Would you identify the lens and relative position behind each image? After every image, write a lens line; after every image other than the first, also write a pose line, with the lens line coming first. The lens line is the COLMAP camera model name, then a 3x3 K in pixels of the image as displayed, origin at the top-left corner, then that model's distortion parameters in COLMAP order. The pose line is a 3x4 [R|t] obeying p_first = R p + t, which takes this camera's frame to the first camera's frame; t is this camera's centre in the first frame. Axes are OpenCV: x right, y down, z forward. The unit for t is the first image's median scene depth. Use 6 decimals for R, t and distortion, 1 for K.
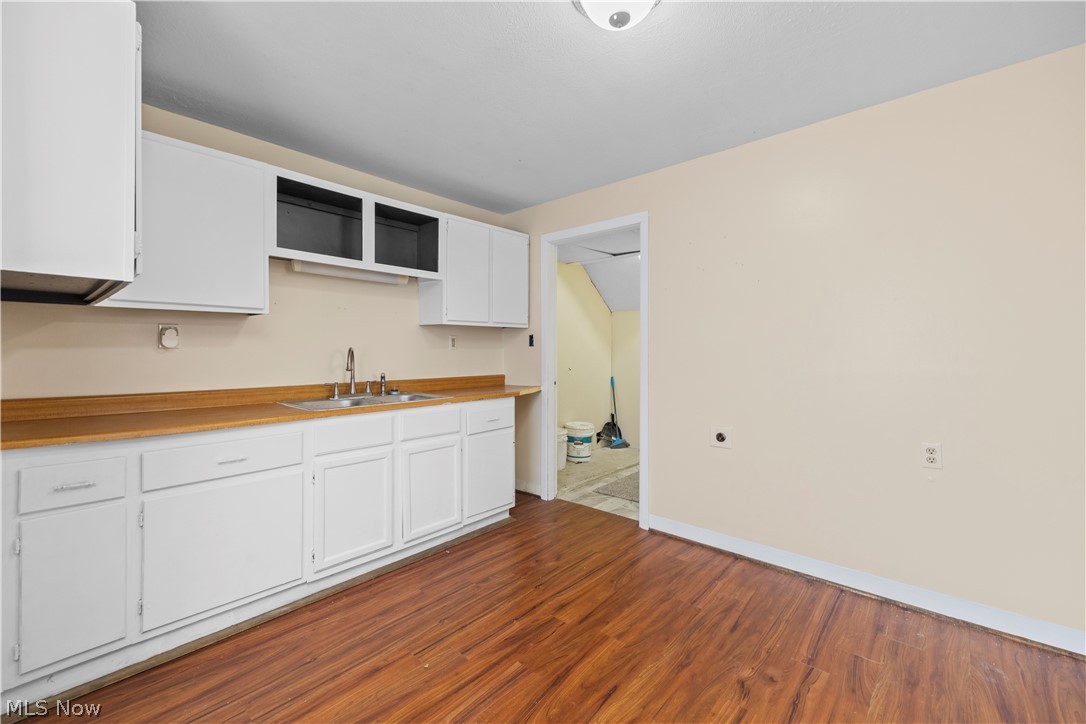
lens RADIAL K [[446.9, 0, 538.3], [0, 446.9, 349.1], [0, 0, 1]] dist [0.000793, -0.000110]
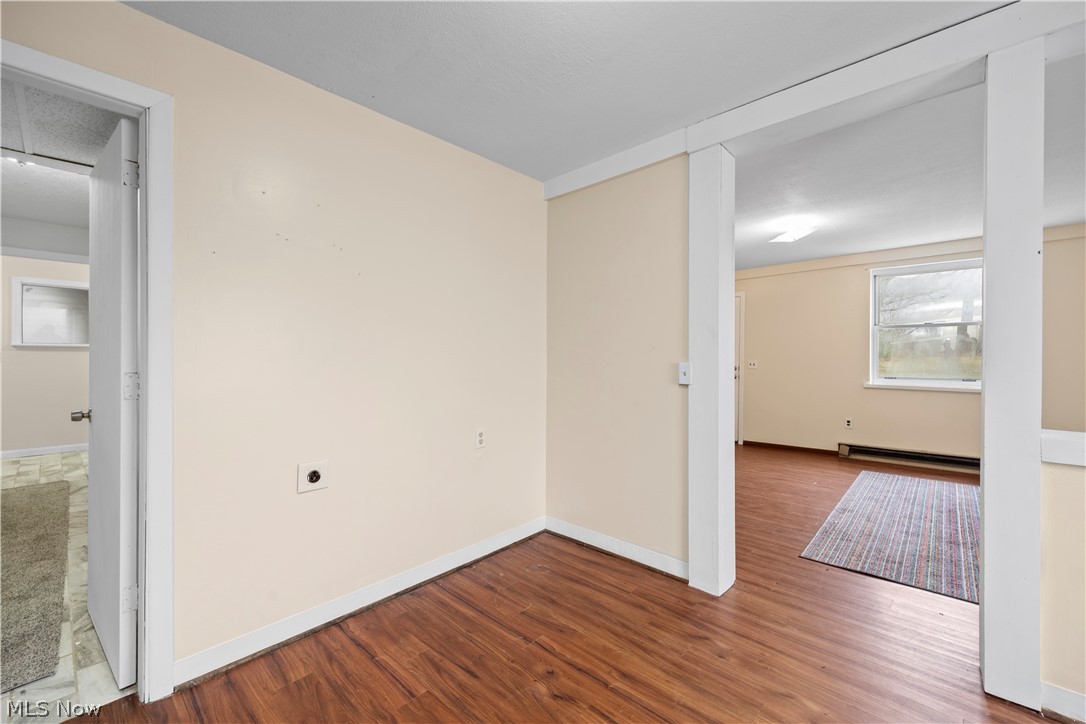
lens RADIAL K [[441.8, 0, 545.6], [0, 441.8, 355.6], [0, 0, 1]] dist [0.002409, 0.000093]
pose [[0.001285, 0.001042, 0.999999, -0.383873], [-0.009334, 0.999956, -0.001030, -0.004112], [-0.999956, -0.009333, 0.001295, 0.753262]]
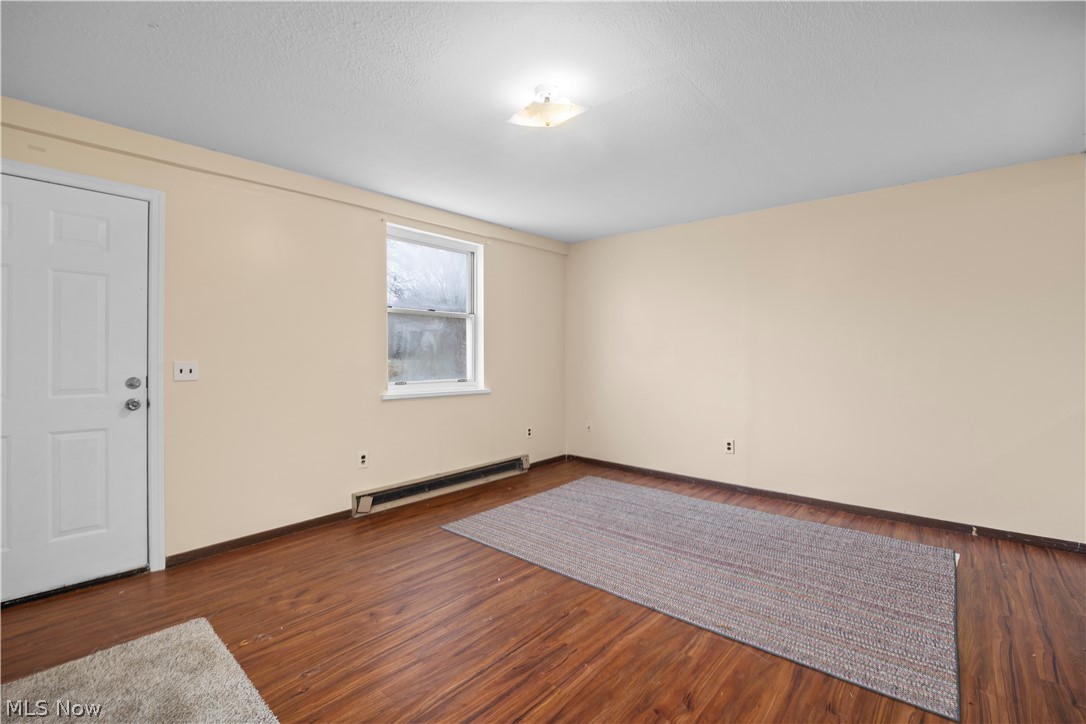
lens RADIAL K [[471.6, 0, 543.0], [0, 471.6, 362.0], [0, 0, 1]] dist [-0.019228, 0.000062]
pose [[-0.999879, -0.004283, -0.014943, 1.558835], [-0.004376, 0.999971, 0.006202, 0.001031], [0.014916, 0.006267, -0.999869, 0.718017]]
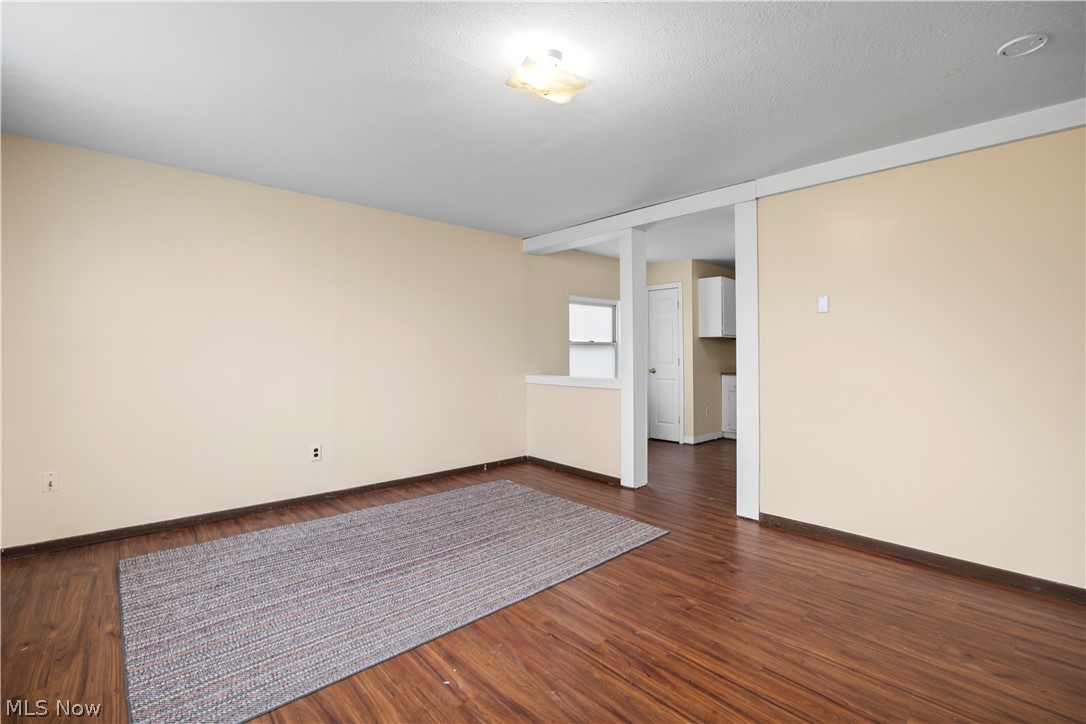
lens RADIAL K [[486.4, 0, 525.9], [0, 486.4, 341.2], [0, 0, 1]] dist [-0.020415, 0.000314]
pose [[-0.123203, -0.024537, -0.992078, 2.479515], [0.010192, 0.999610, -0.025989, -0.000410], [0.992329, -0.013313, -0.122905, -0.242705]]
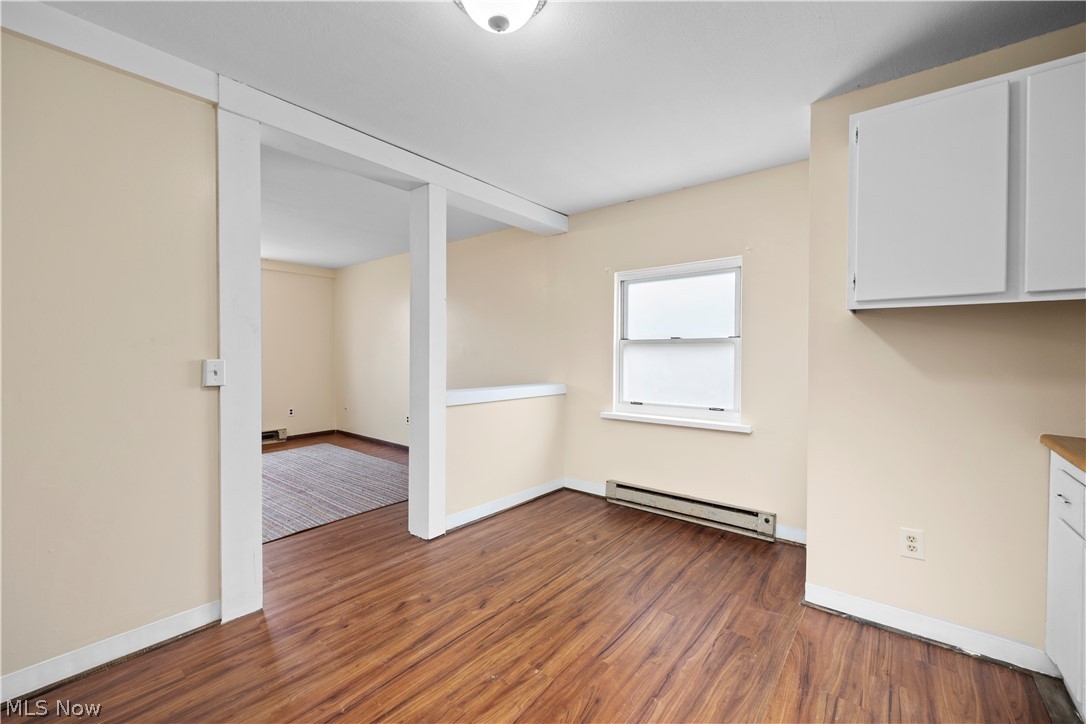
lens RADIAL K [[429.8, 0, 541.7], [0, 429.8, 358.6], [0, 0, 1]] dist [-0.000203, -0.000192]
pose [[-0.998161, -0.002745, -0.060561, 0.097994], [-0.002796, 0.999996, 0.000753, 0.004916], [0.060559, 0.000921, -0.998164, 1.322745]]
